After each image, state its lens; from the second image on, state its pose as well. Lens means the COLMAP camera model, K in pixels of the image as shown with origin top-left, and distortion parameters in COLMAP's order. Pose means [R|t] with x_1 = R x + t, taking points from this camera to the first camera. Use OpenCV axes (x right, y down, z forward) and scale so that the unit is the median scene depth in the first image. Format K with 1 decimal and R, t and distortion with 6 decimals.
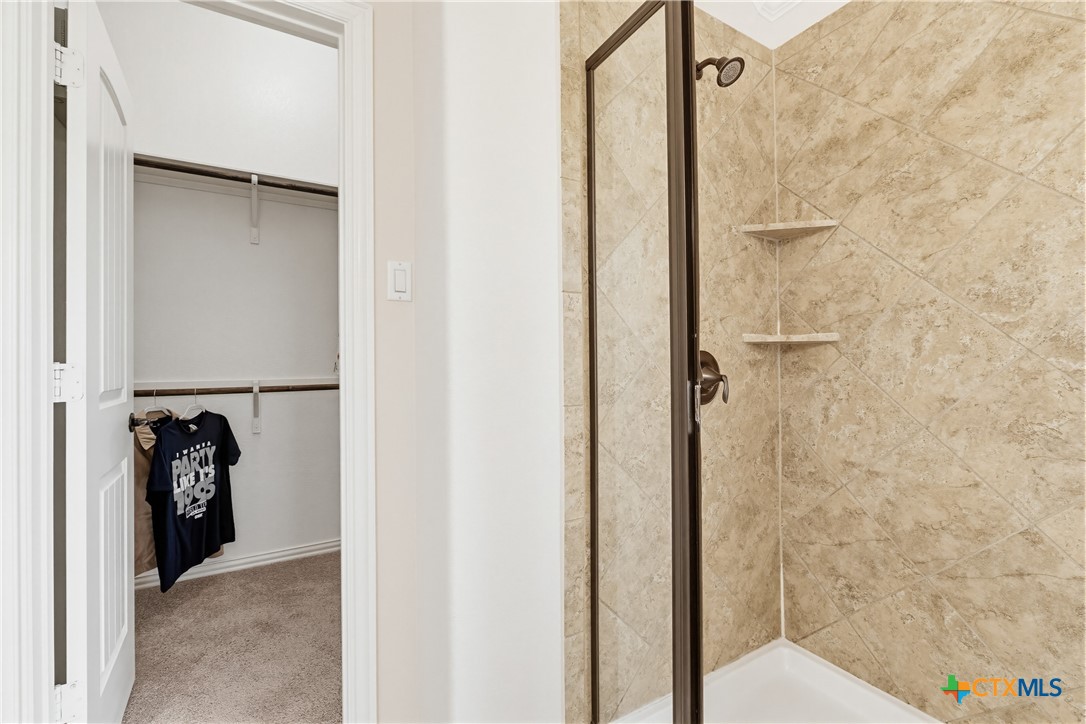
lens RADIAL K [[453.0, 0, 534.7], [0, 453.0, 358.5], [0, 0, 1]] dist [-0.007008, 0.000116]
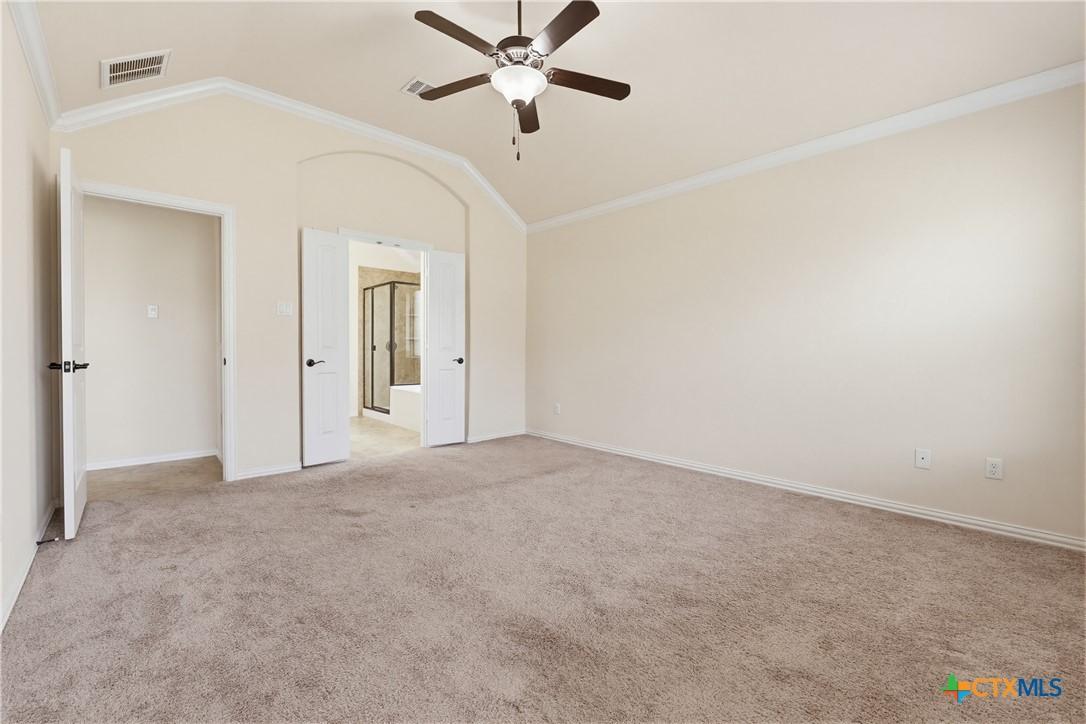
lens RADIAL K [[456.4, 0, 535.5], [0, 456.4, 353.7], [0, 0, 1]] dist [-0.008969, 0.000110]
pose [[0.978352, 0.012397, 0.206574, 0.851655], [-0.016373, 0.999712, 0.017550, 0.011043], [-0.206297, -0.020552, 0.978274, -4.075934]]
